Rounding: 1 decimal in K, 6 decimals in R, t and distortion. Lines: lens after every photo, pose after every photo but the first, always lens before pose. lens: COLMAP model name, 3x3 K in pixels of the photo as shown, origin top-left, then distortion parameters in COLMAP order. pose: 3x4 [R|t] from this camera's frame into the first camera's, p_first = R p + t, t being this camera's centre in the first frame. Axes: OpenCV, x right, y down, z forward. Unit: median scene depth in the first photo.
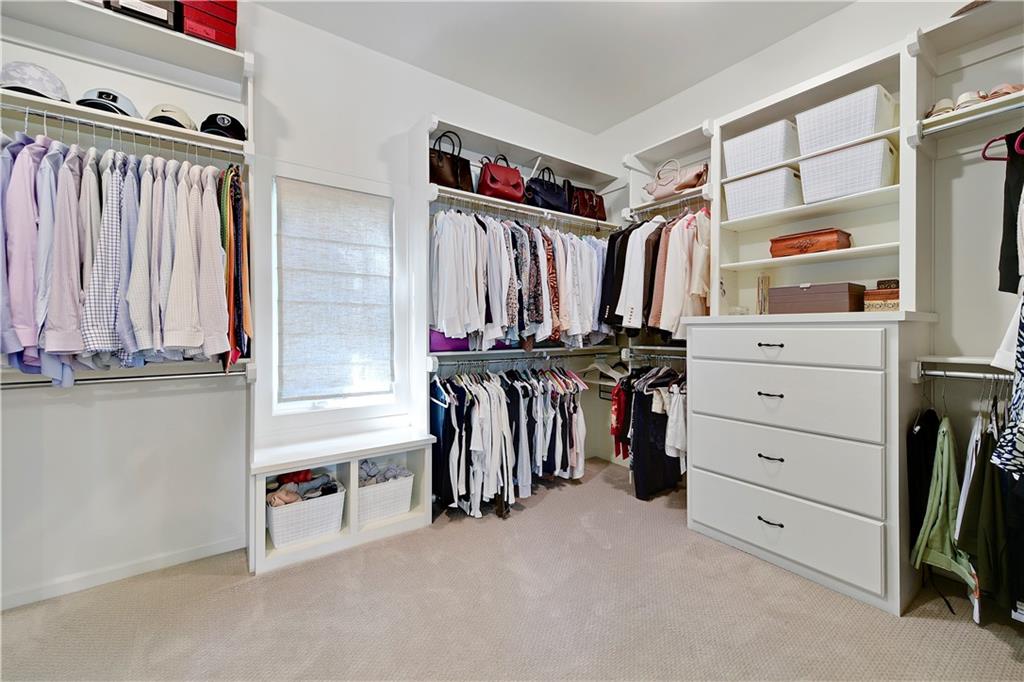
lens RADIAL K [[421.6, 0, 515.7], [0, 421.6, 330.8], [0, 0, 1]] dist [0.022225, -0.002701]
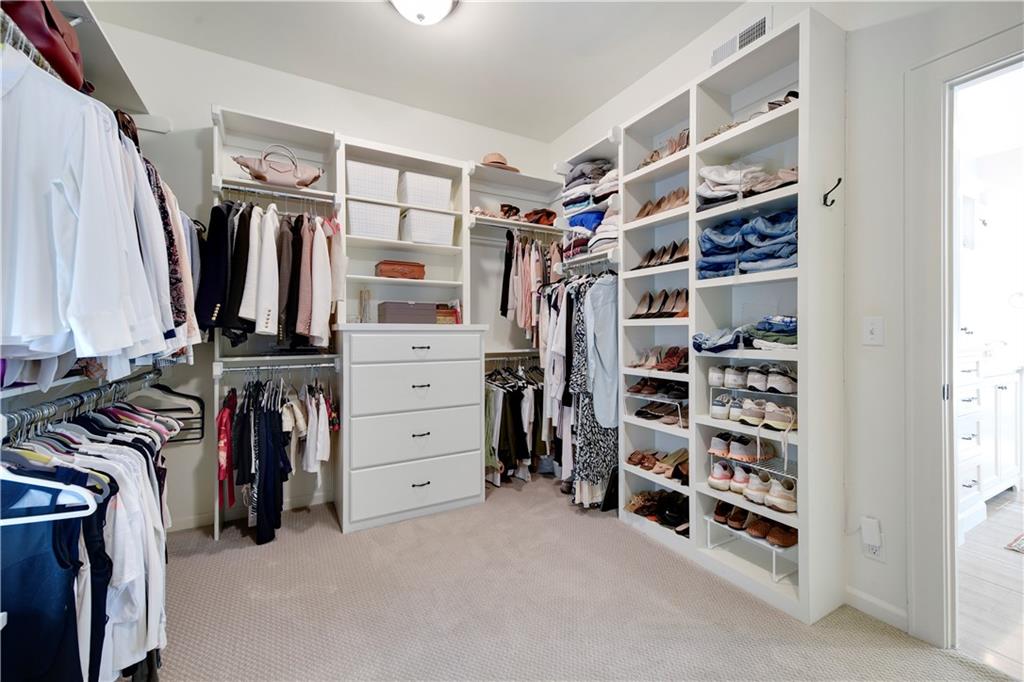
lens RADIAL K [[421.6, 0, 515.1], [0, 421.6, 337.5], [0, 0, 1]] dist [0.022225, -0.002701]
pose [[0.093800, -0.007432, 0.995563, -0.547986], [0.007439, 0.999949, 0.006764, -0.003663], [-0.995563, 0.006772, 0.093850, 0.499407]]
